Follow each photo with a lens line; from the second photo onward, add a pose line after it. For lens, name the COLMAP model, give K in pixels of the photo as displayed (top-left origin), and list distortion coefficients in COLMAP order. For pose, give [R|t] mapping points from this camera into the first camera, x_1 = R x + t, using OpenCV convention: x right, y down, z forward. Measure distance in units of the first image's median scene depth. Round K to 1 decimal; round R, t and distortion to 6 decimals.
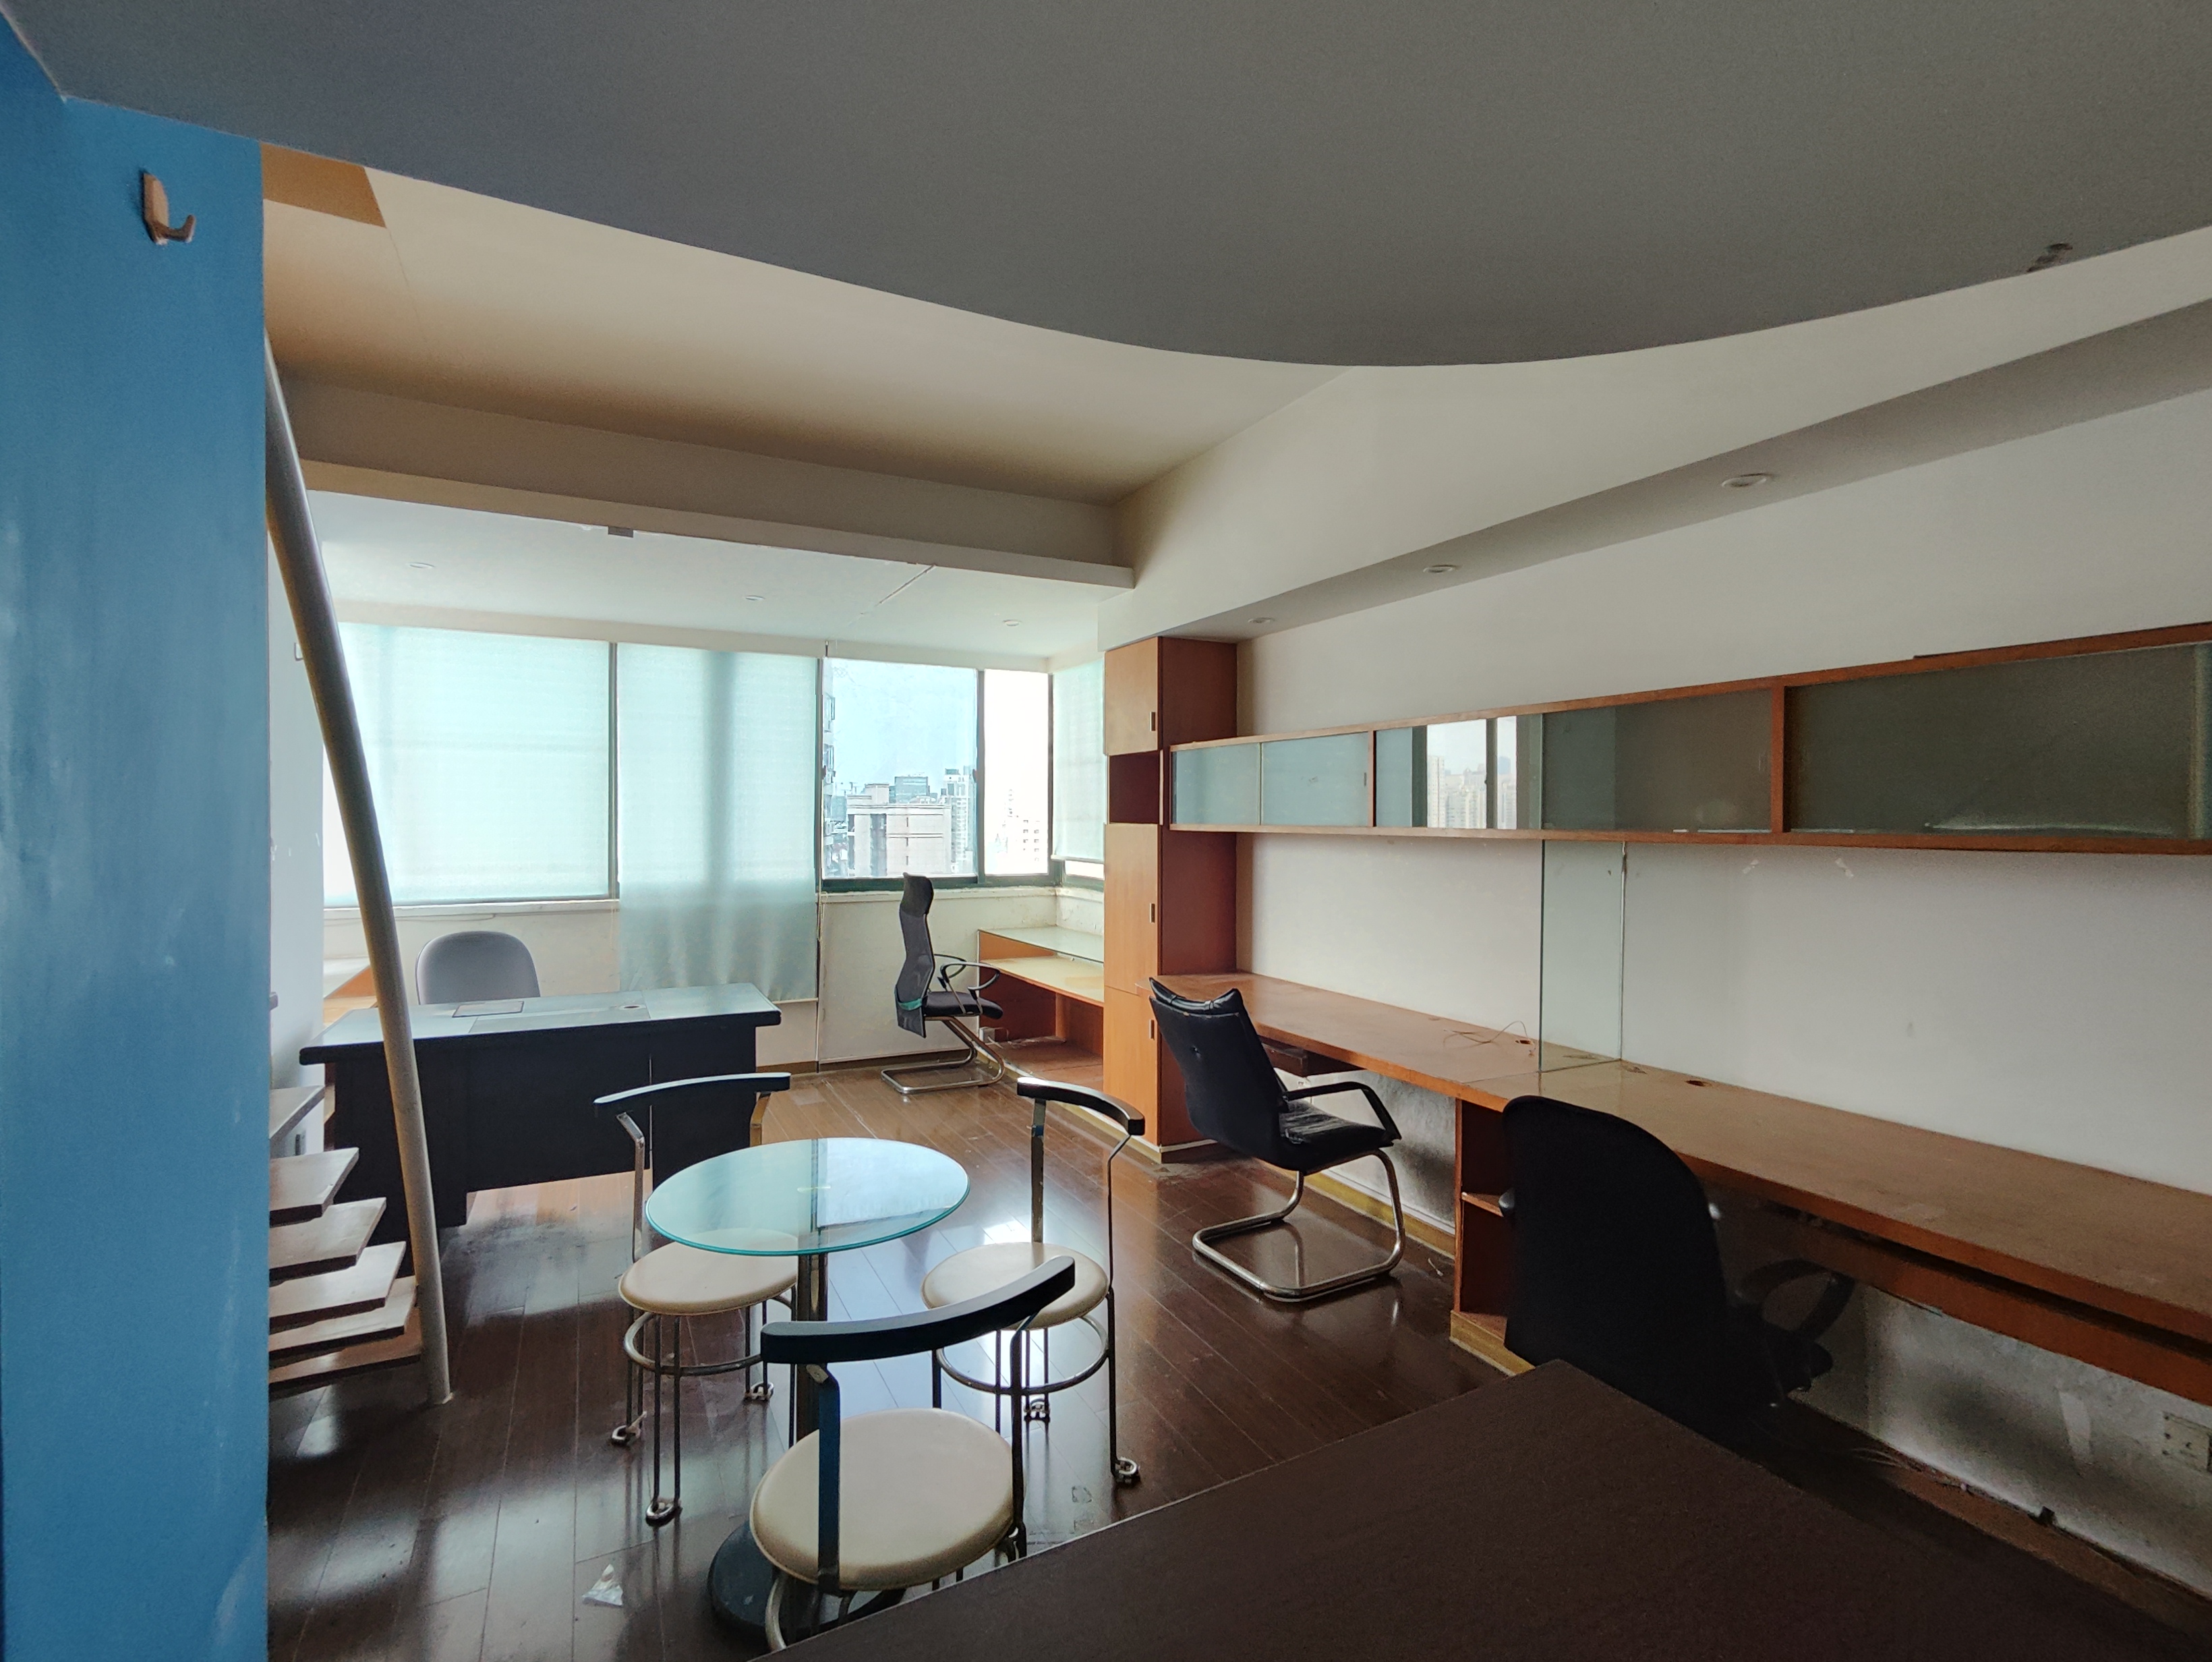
lens RADIAL K [[1013.6, 0, 1088.4], [0, 1013.6, 825.9], [0, 0, 1]] dist [-0.001529, -0.000027]
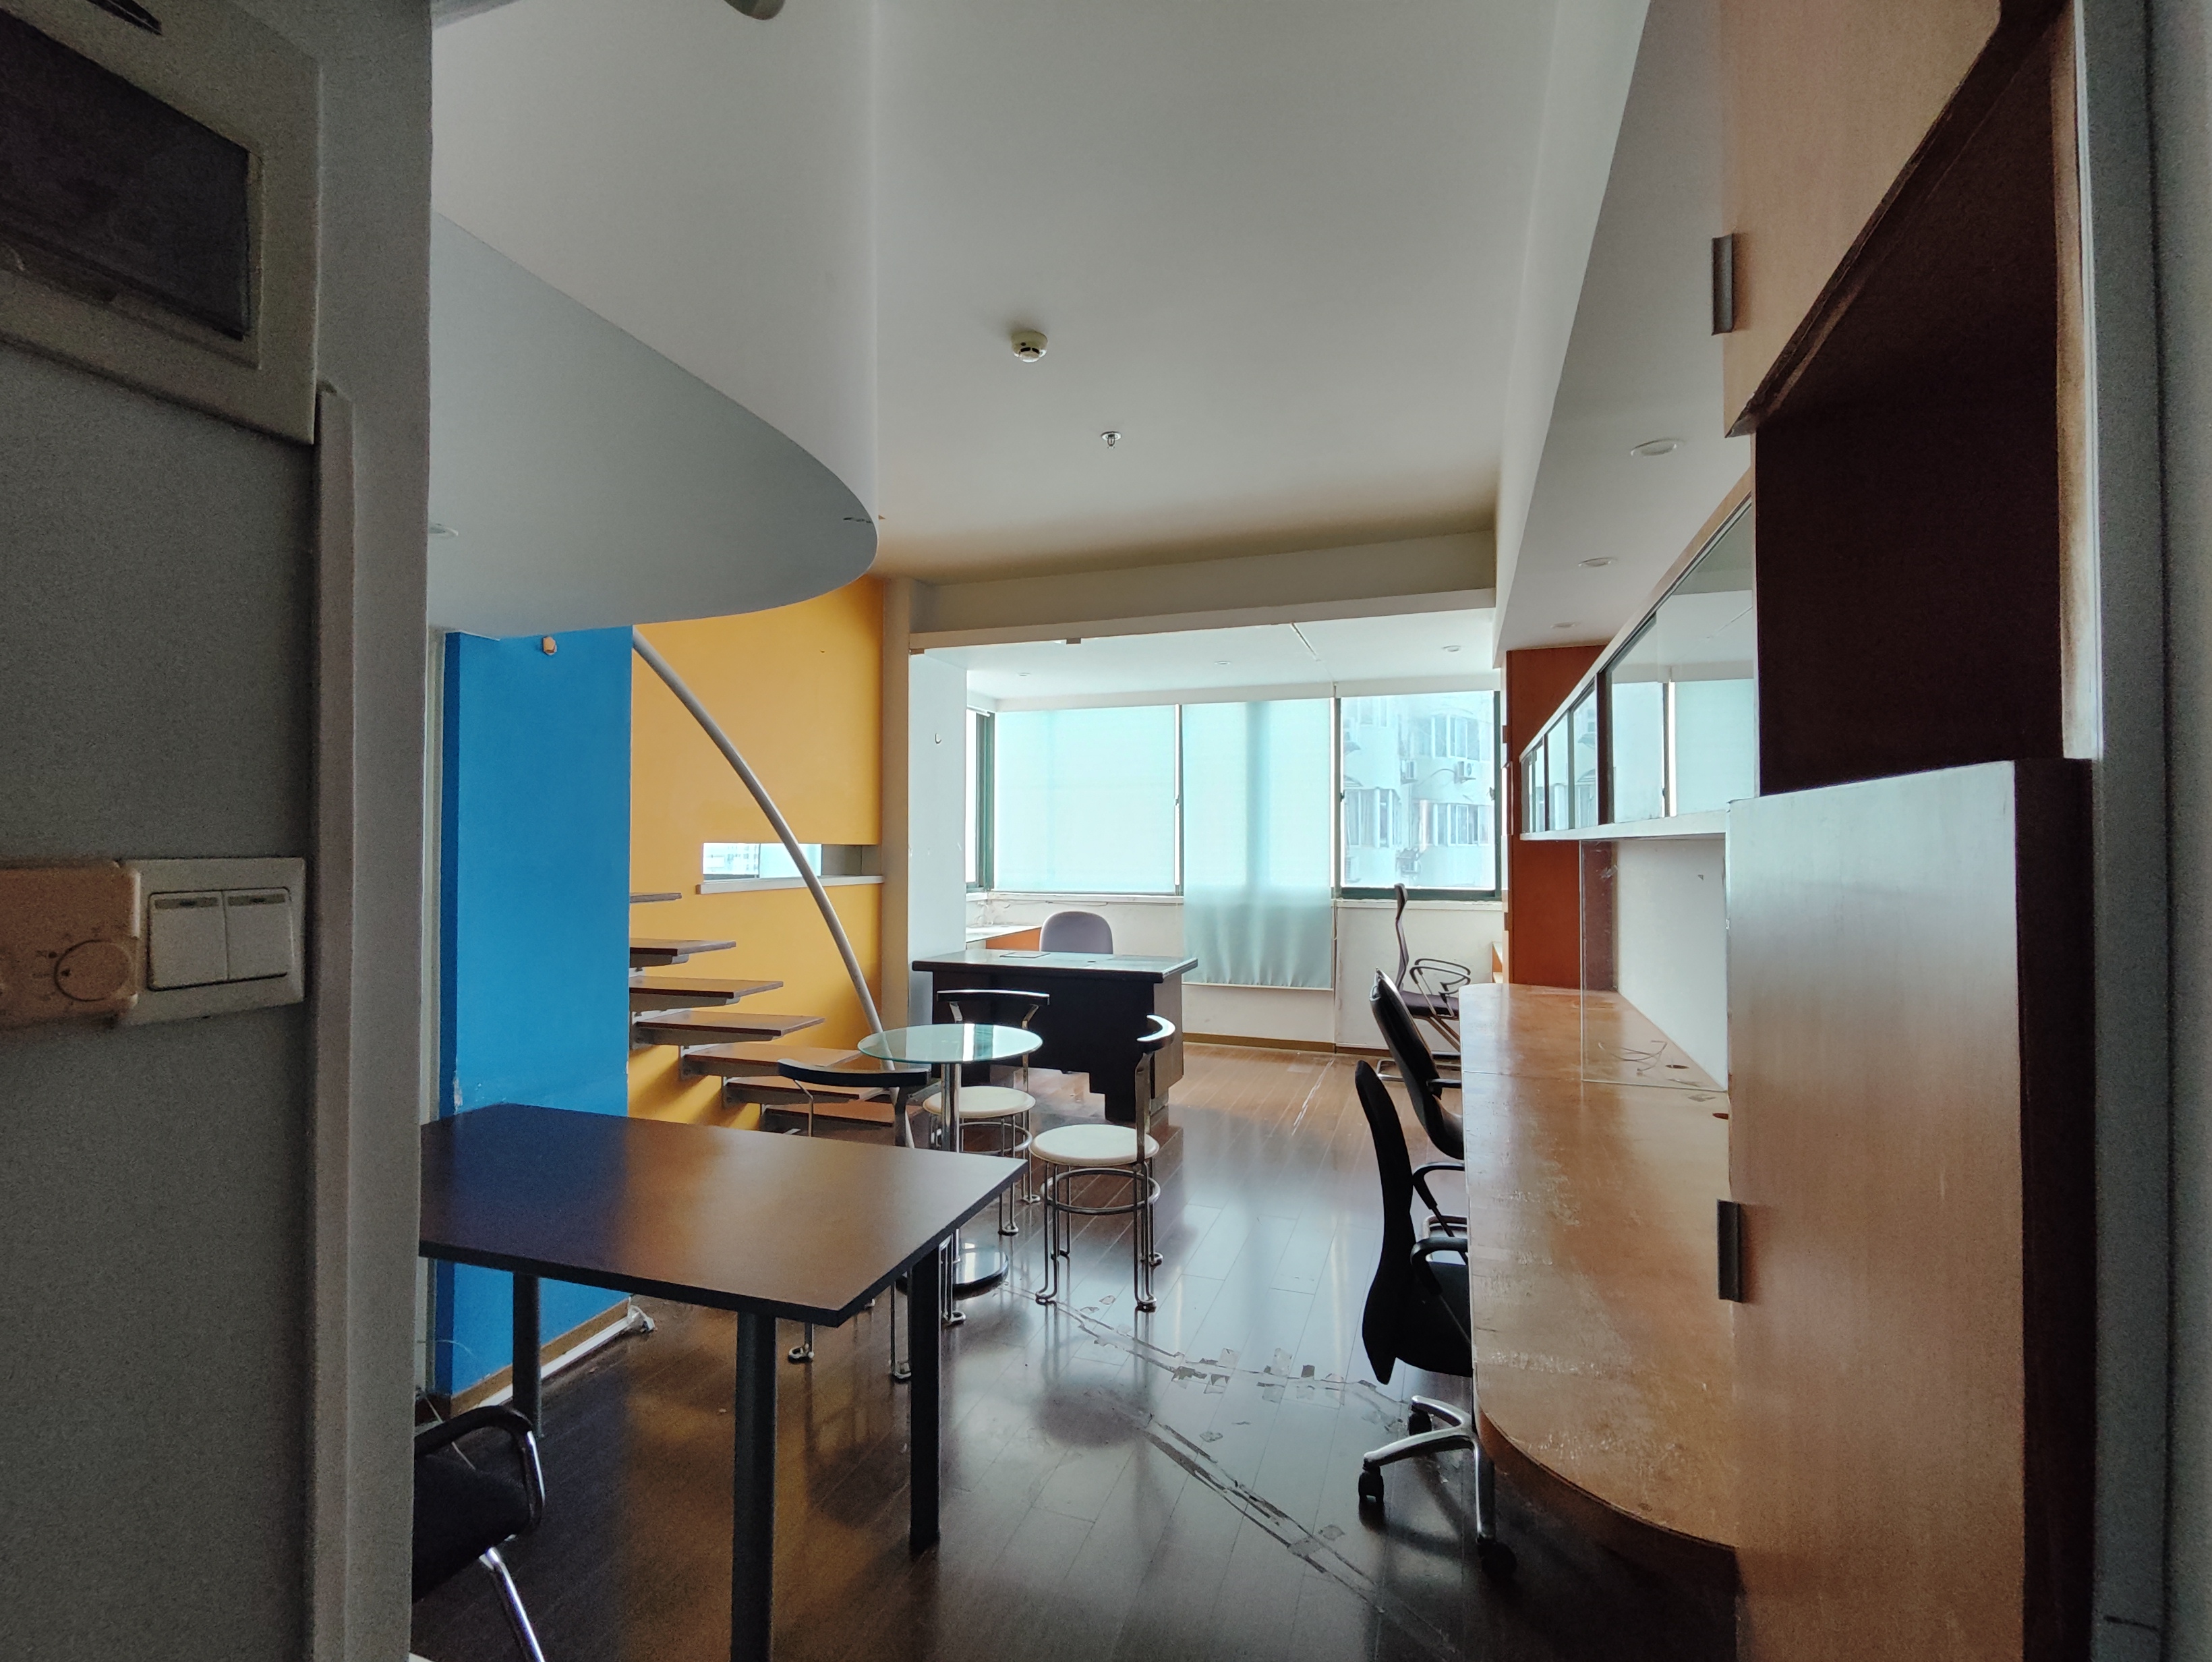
lens RADIAL K [[1013.6, 0, 1088.4], [0, 1013.6, 825.9], [0, 0, 1]] dist [-0.001529, -0.000027]
pose [[0.687936, -0.017178, -0.725568, 0.411783], [-0.003881, 0.999619, -0.027345, 0.016395], [0.725761, 0.021627, 0.687607, -0.009841]]
